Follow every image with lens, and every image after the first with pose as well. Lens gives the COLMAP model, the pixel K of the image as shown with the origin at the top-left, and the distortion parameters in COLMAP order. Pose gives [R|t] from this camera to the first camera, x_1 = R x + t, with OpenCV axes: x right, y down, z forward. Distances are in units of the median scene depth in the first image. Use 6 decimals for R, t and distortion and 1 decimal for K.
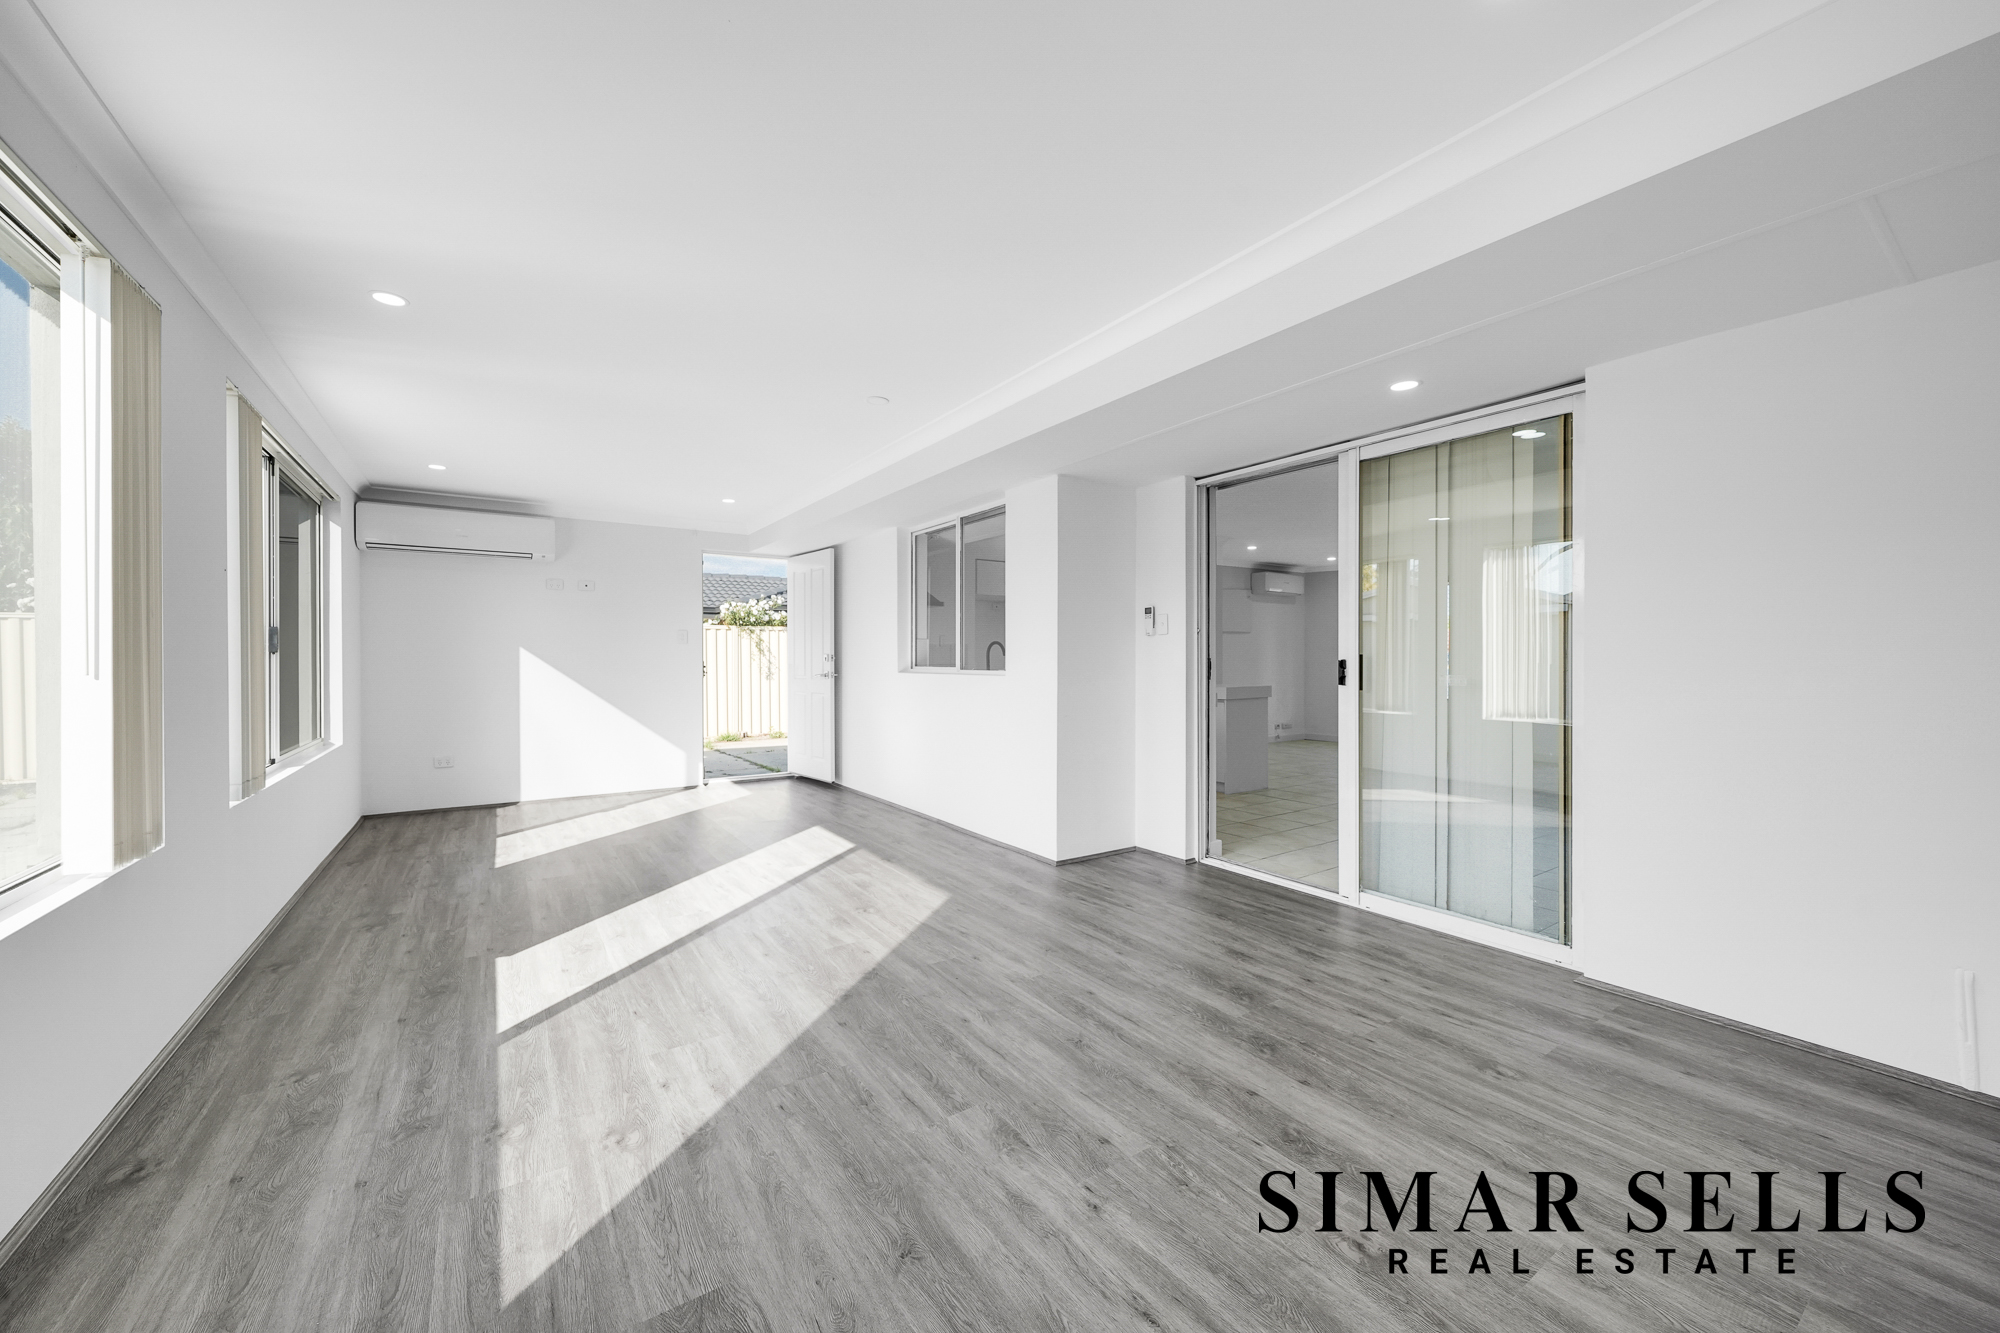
lens RADIAL K [[676.4, 0, 984.5], [0, 676.4, 664.2], [0, 0, 1]] dist [0.004623, -0.000001]
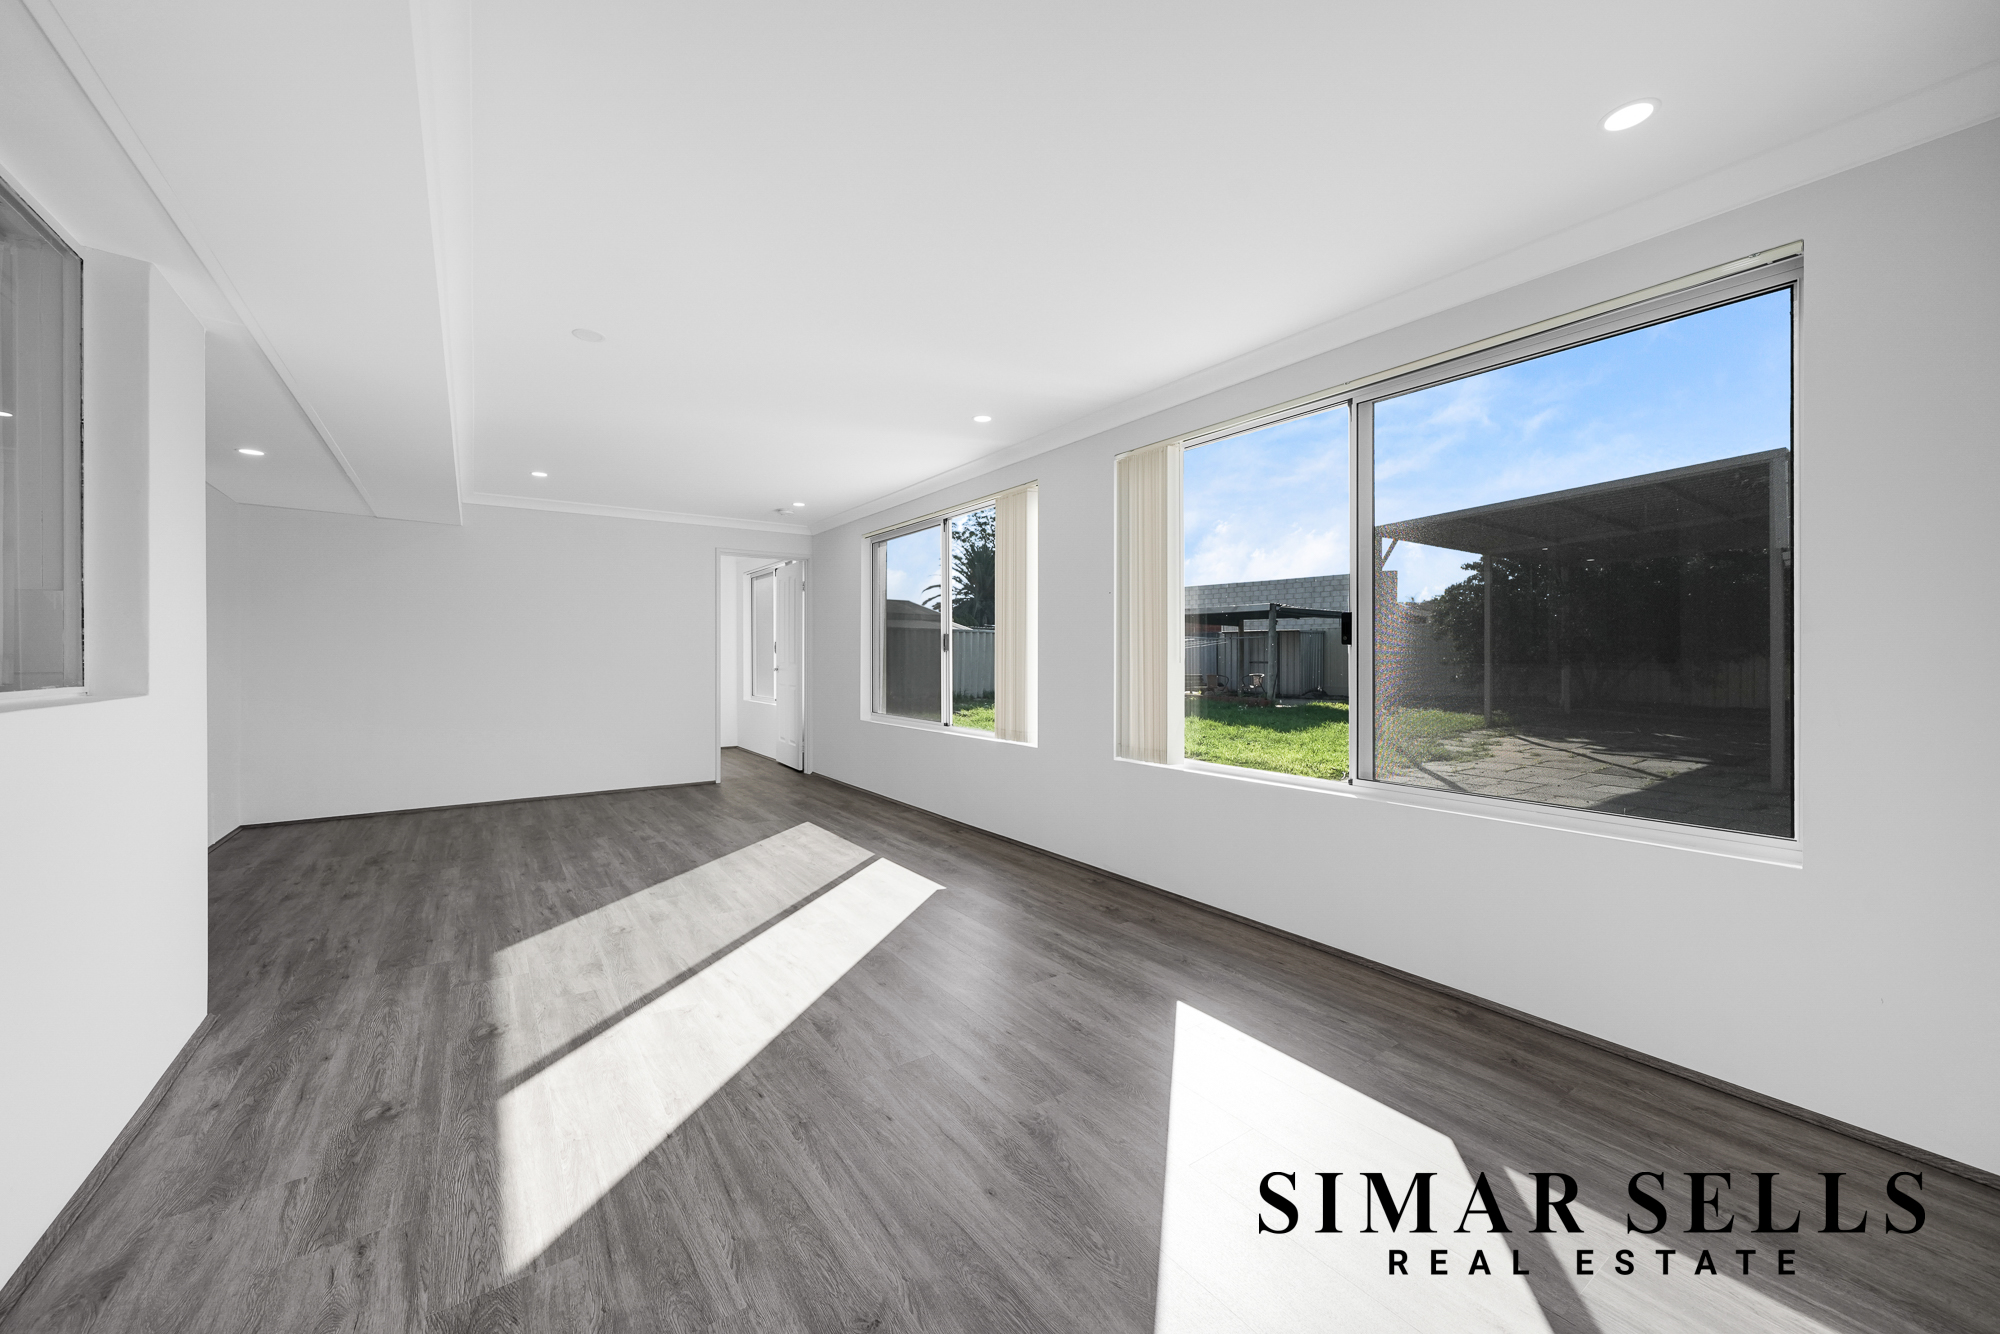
lens RADIAL K [[676.4, 0, 984.5], [0, 676.4, 664.7], [0, 0, 1]] dist [0.004623, -0.000001]
pose [[-0.999772, 0.004508, -0.020854, -0.599330], [0.004306, 0.999944, 0.009696, -0.002668], [0.020897, 0.009604, -0.999736, 1.777784]]
